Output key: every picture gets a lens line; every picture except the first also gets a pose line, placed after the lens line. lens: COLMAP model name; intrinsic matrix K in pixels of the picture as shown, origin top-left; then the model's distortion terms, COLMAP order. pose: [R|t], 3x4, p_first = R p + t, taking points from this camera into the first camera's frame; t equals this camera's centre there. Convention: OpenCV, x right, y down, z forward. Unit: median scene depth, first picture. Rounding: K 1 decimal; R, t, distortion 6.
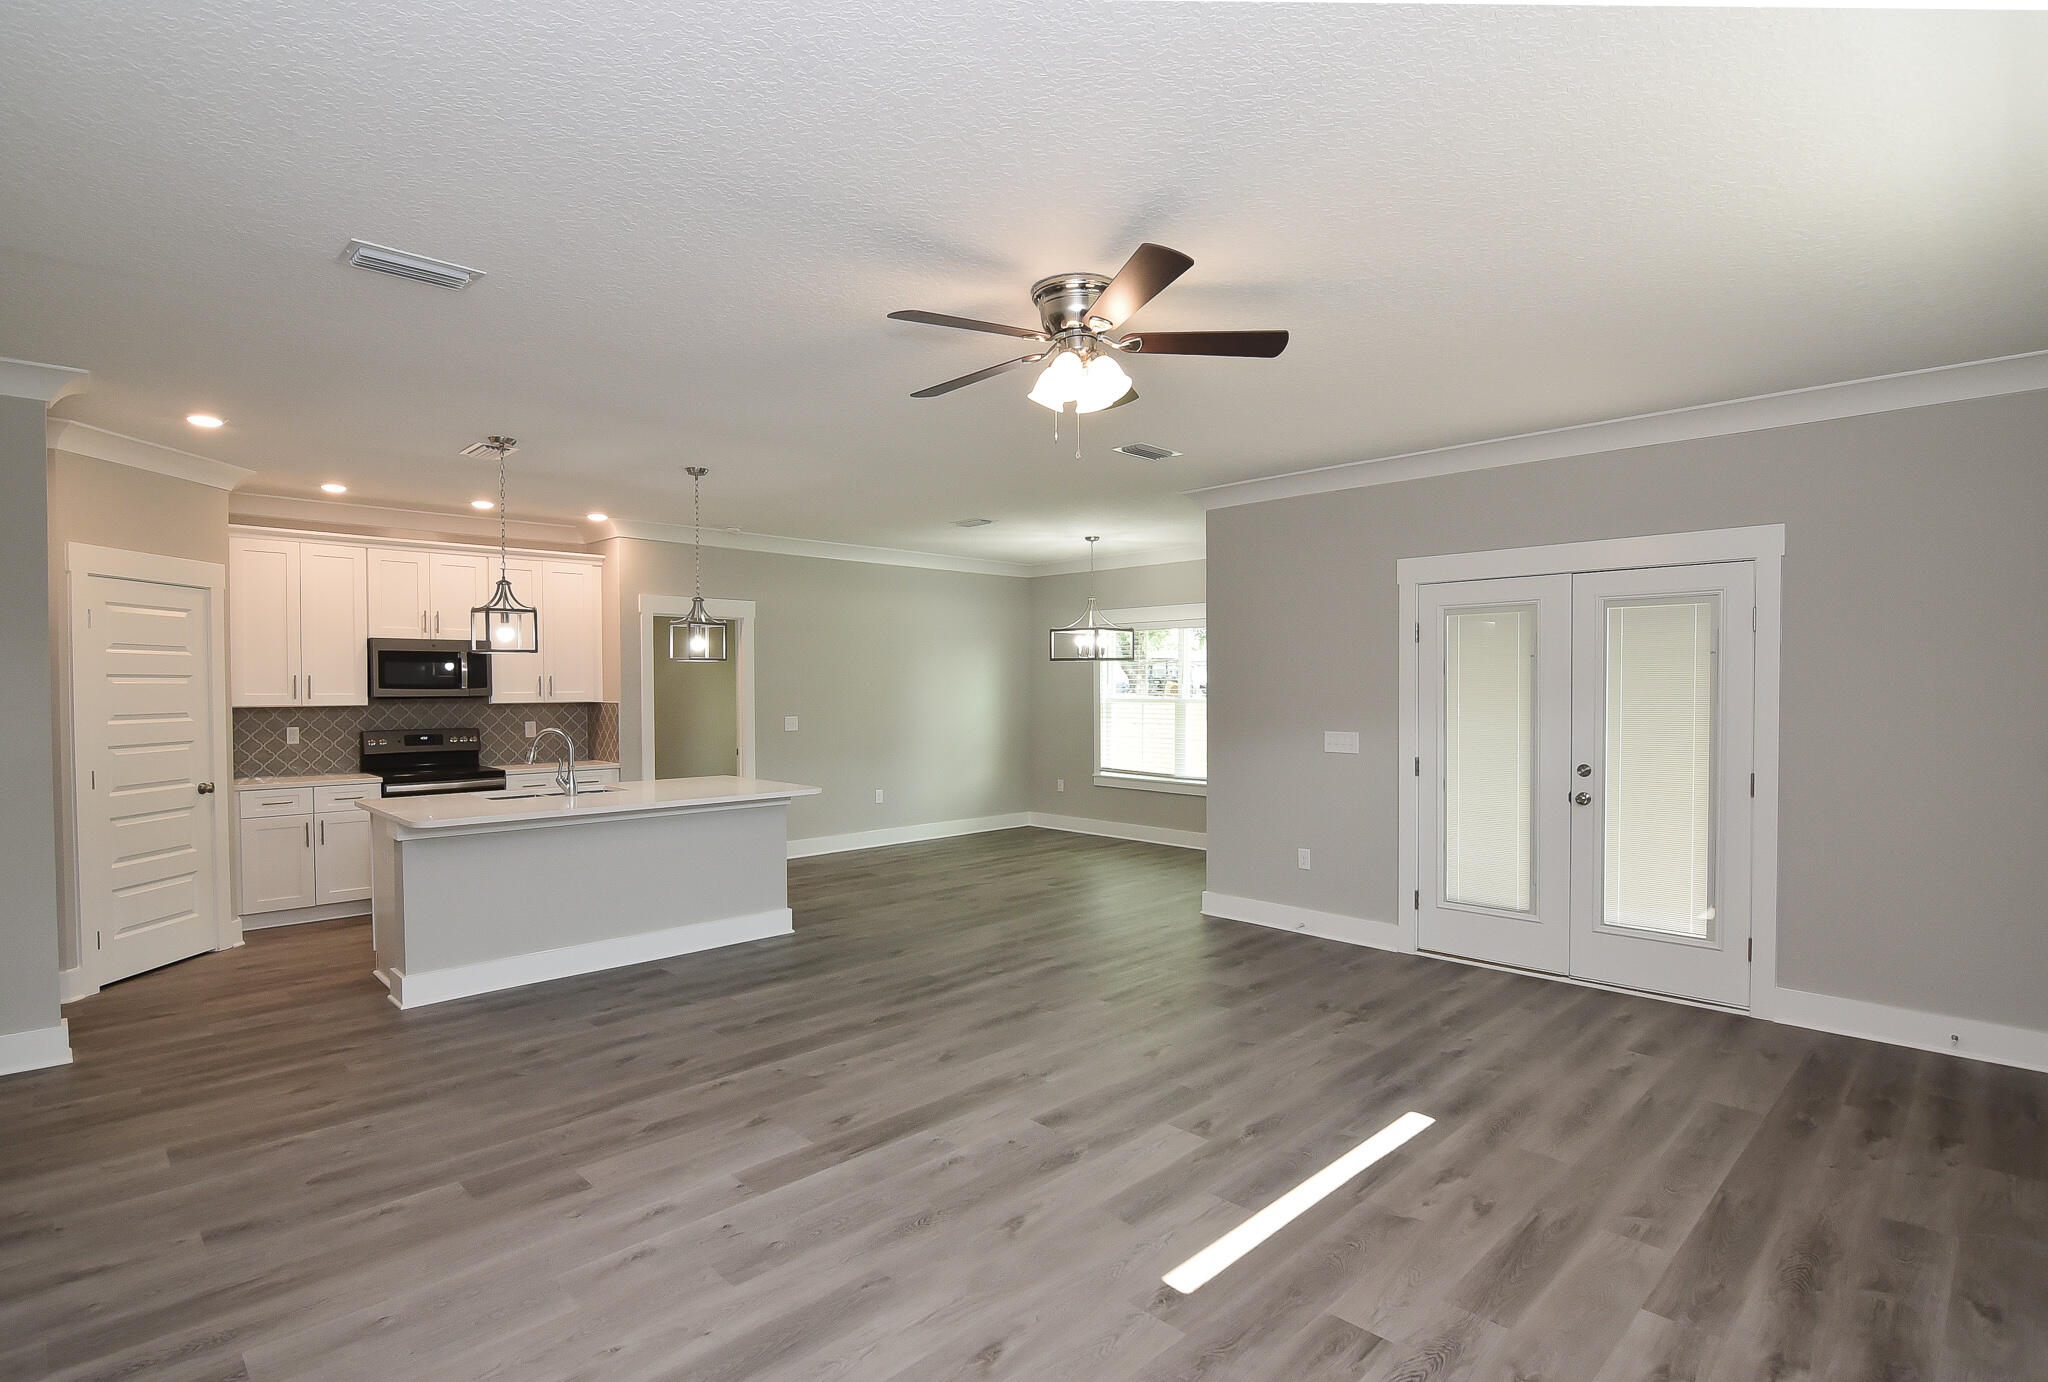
lens RADIAL K [[1015.4, 0, 1019.4], [0, 1015.4, 702.0], [0, 0, 1]] dist [-0.003467, -0.014098]
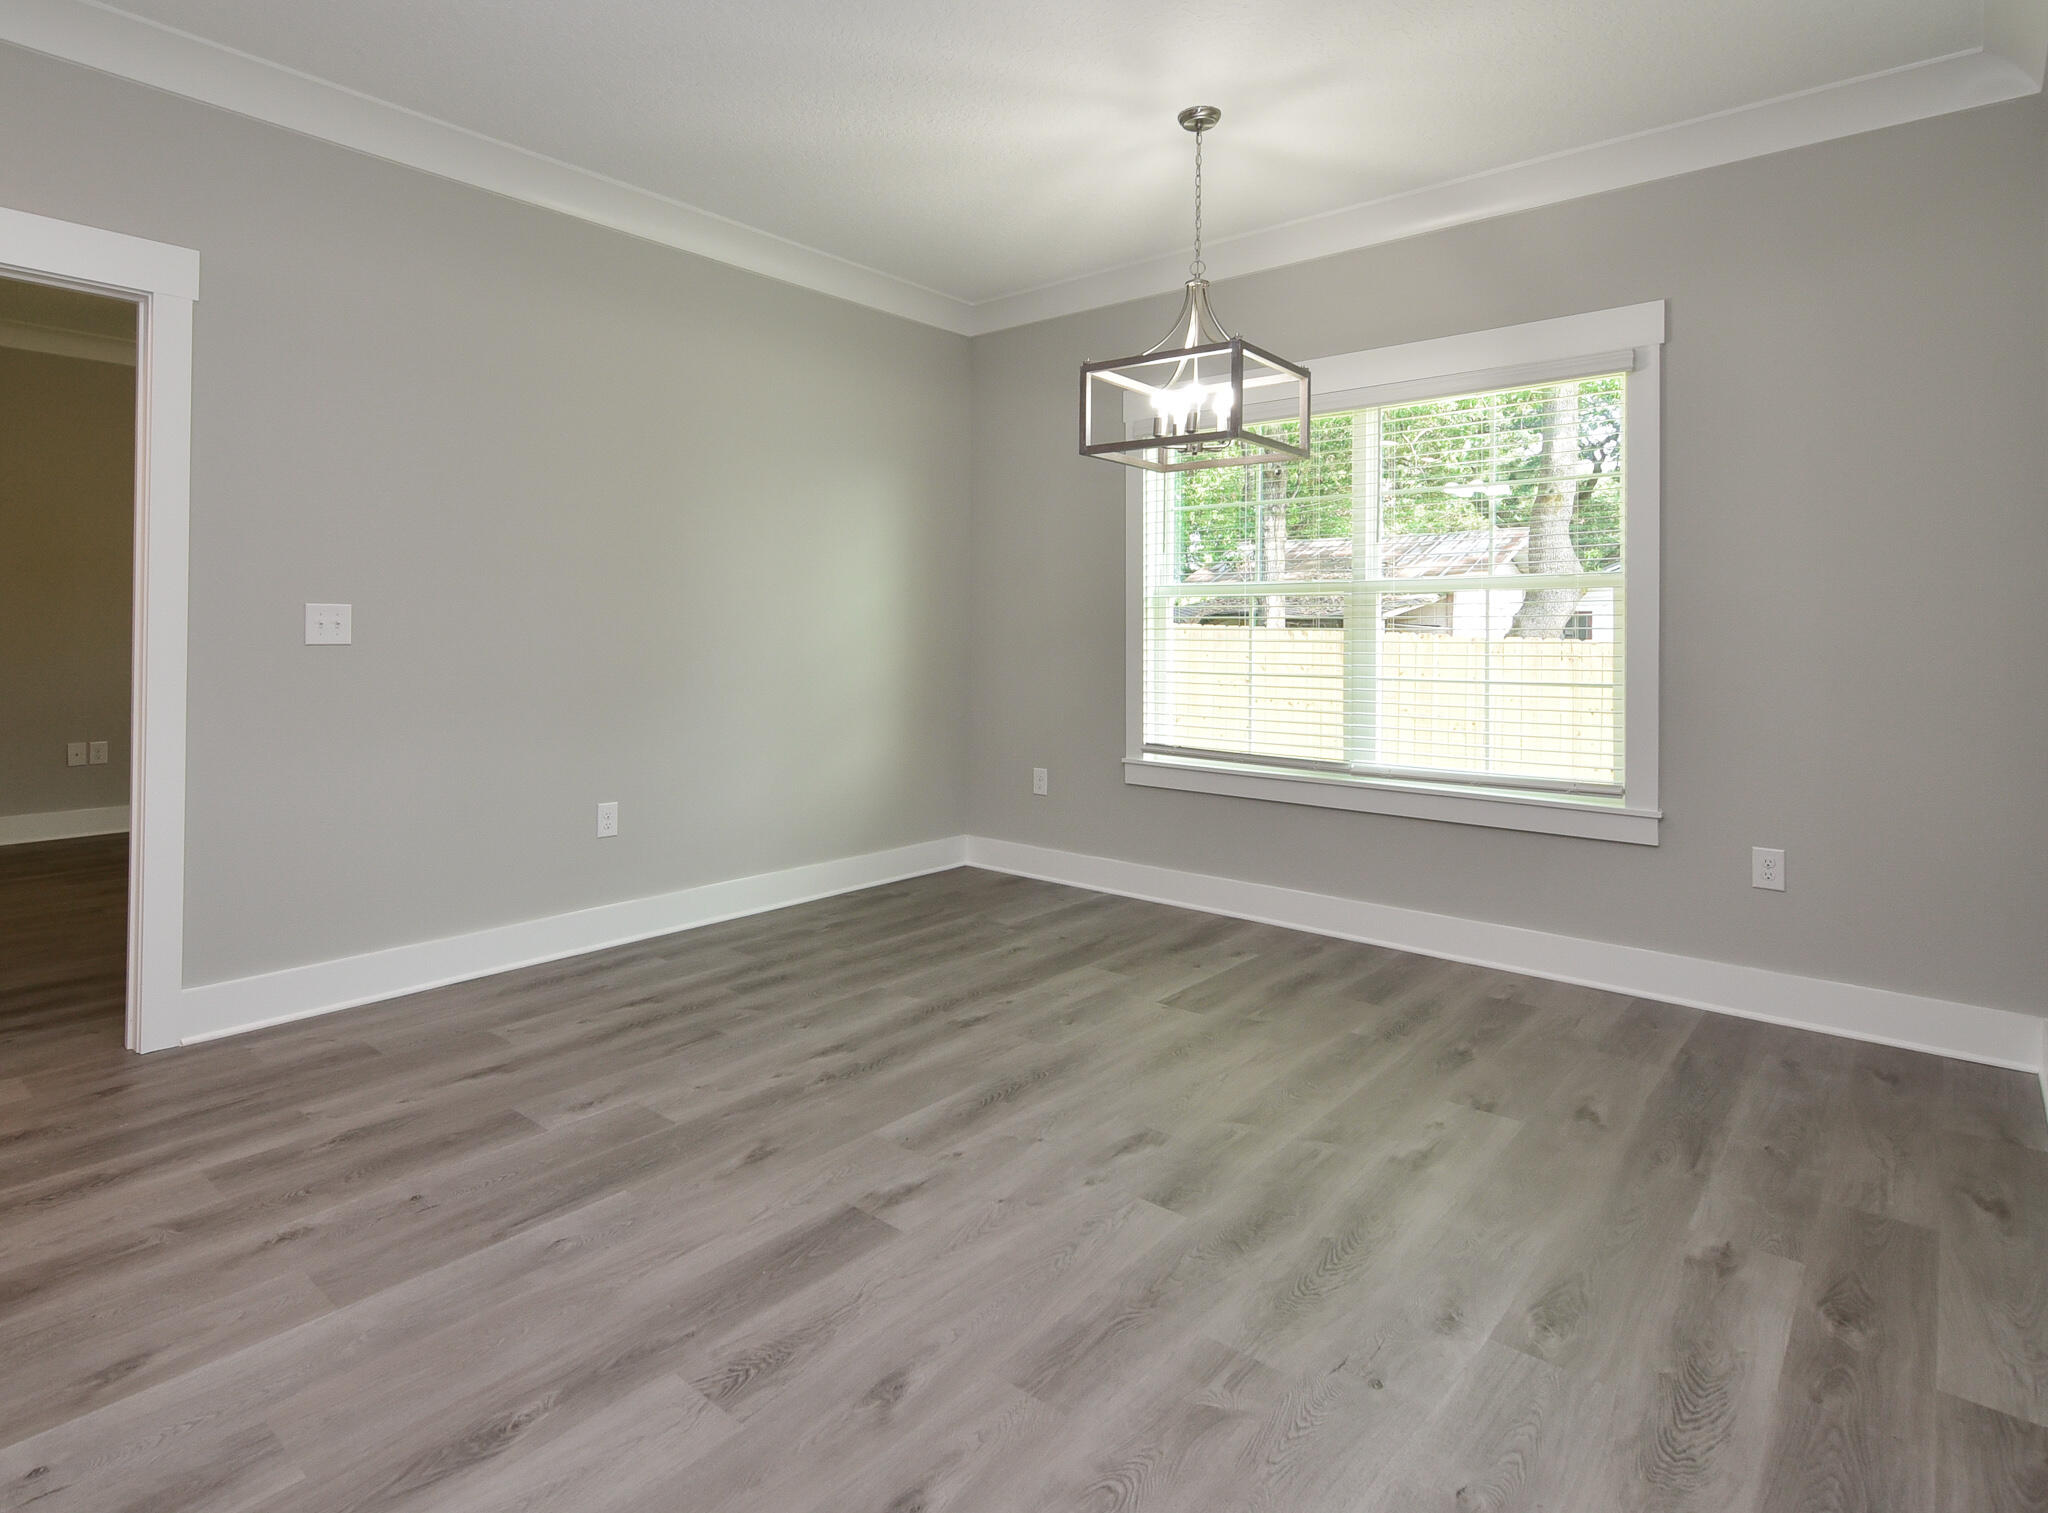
lens RADIAL K [[1086.9, 0, 961.0], [0, 1086.9, 632.5], [0, 0, 1]] dist [0.004379, -0.000394]
pose [[0.997138, 0.007977, 0.075174, -0.060868], [-0.006465, 0.999772, -0.020337, 0.047507], [-0.075319, 0.019793, 0.996963, 0.959104]]
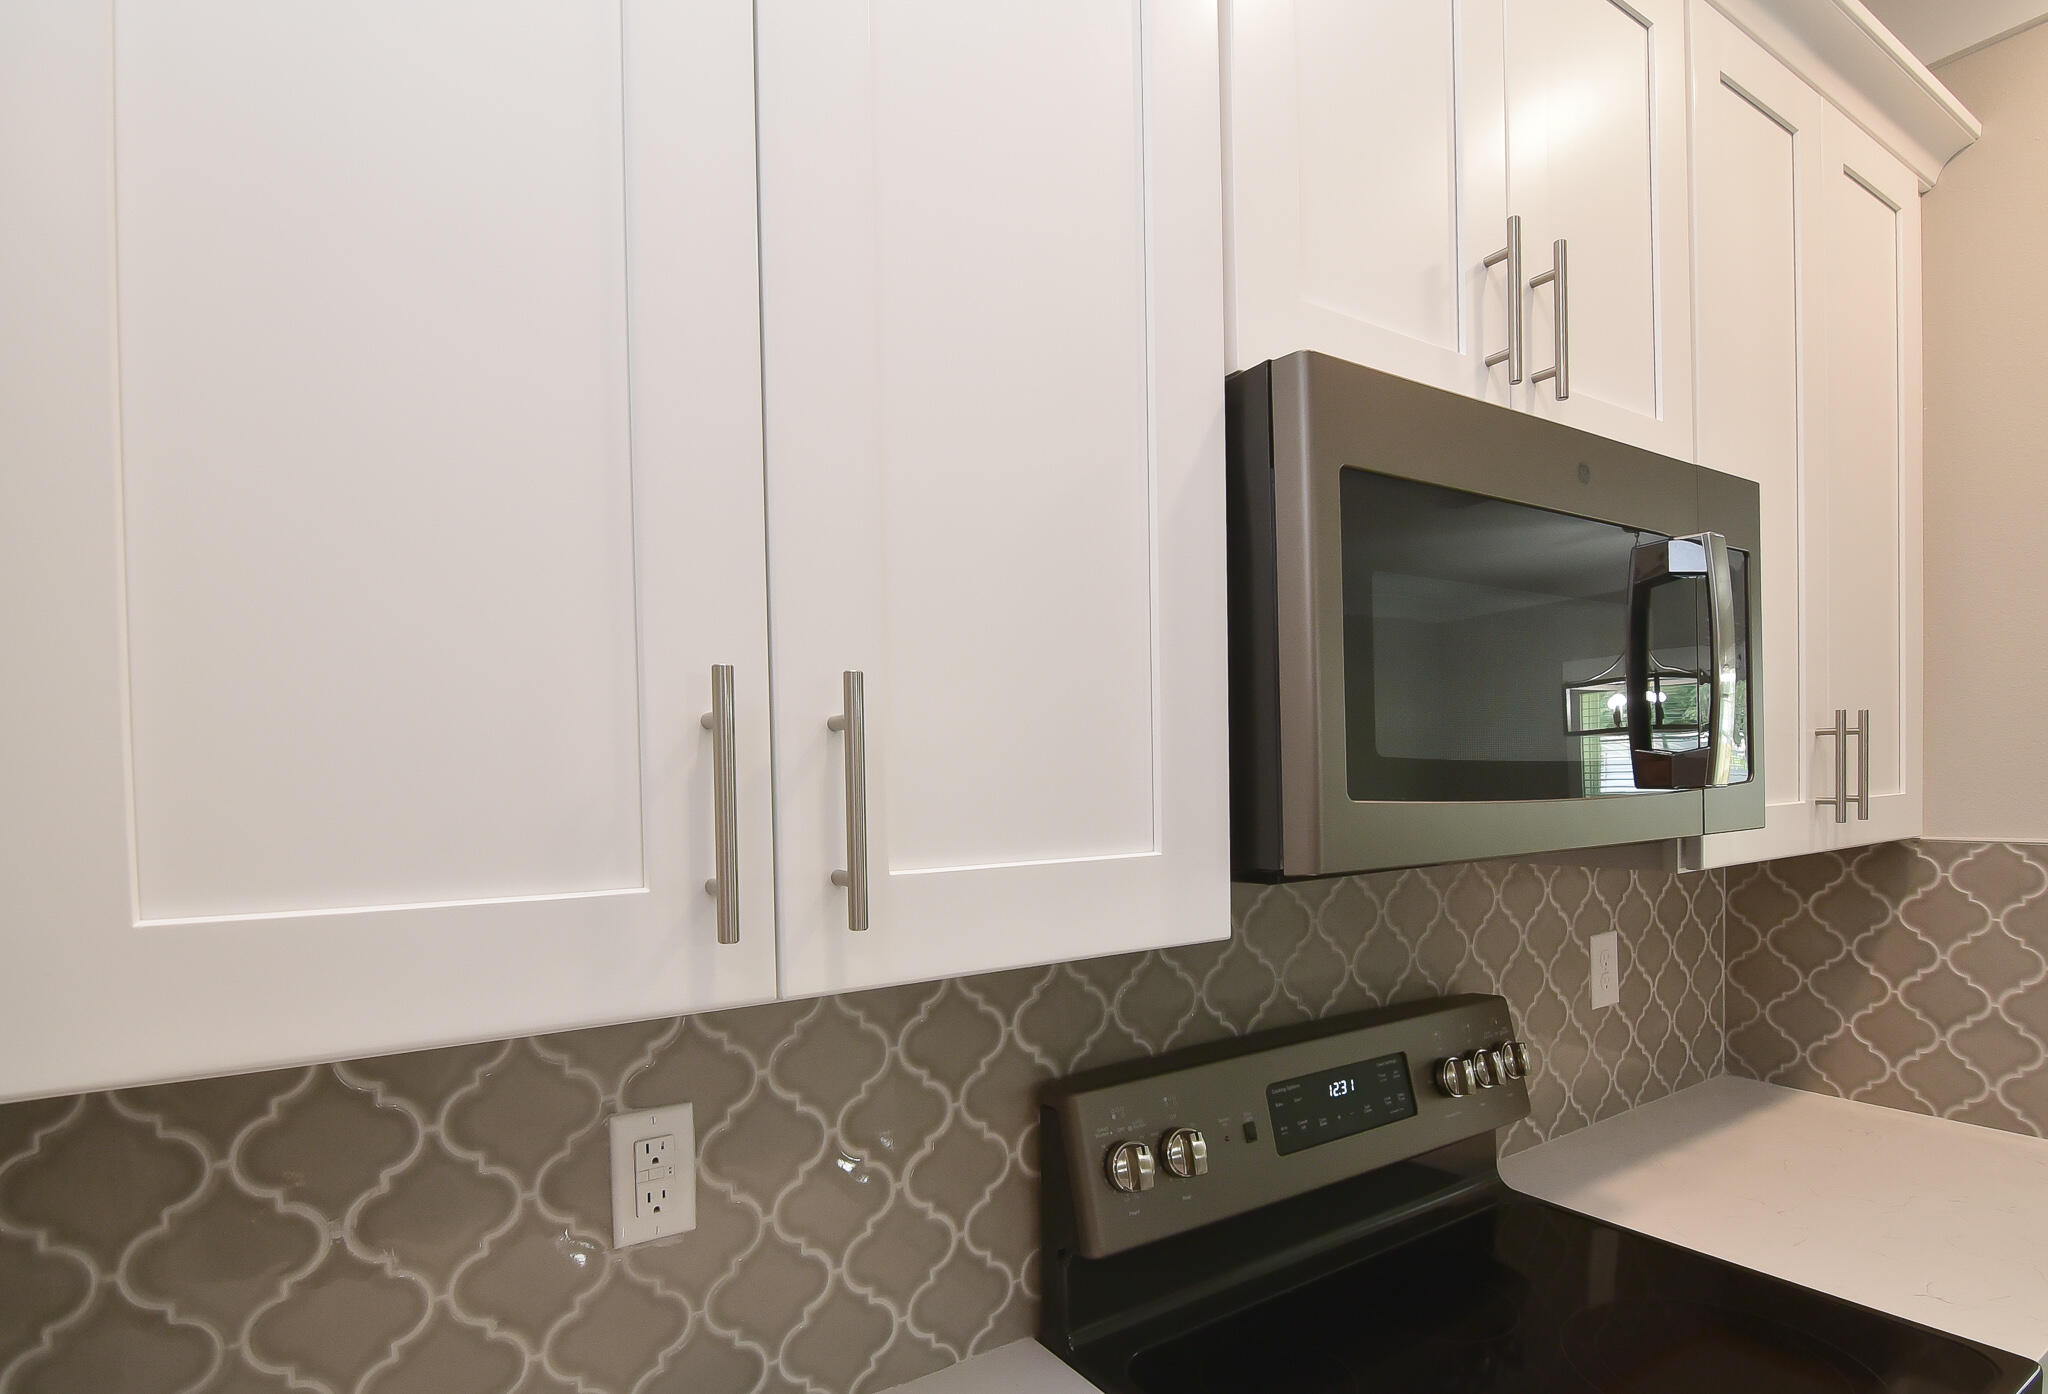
lens RADIAL K [[1048.4, 0, 1030.8], [0, 1048.4, 795.5], [0, 0, 1]] dist [-0.025811, -0.000598]
pose [[0.982458, -0.011705, -0.186114, -0.789898], [0.013563, 0.999870, 0.008718, -0.019031], [0.185988, -0.011089, 0.982489, 1.072737]]
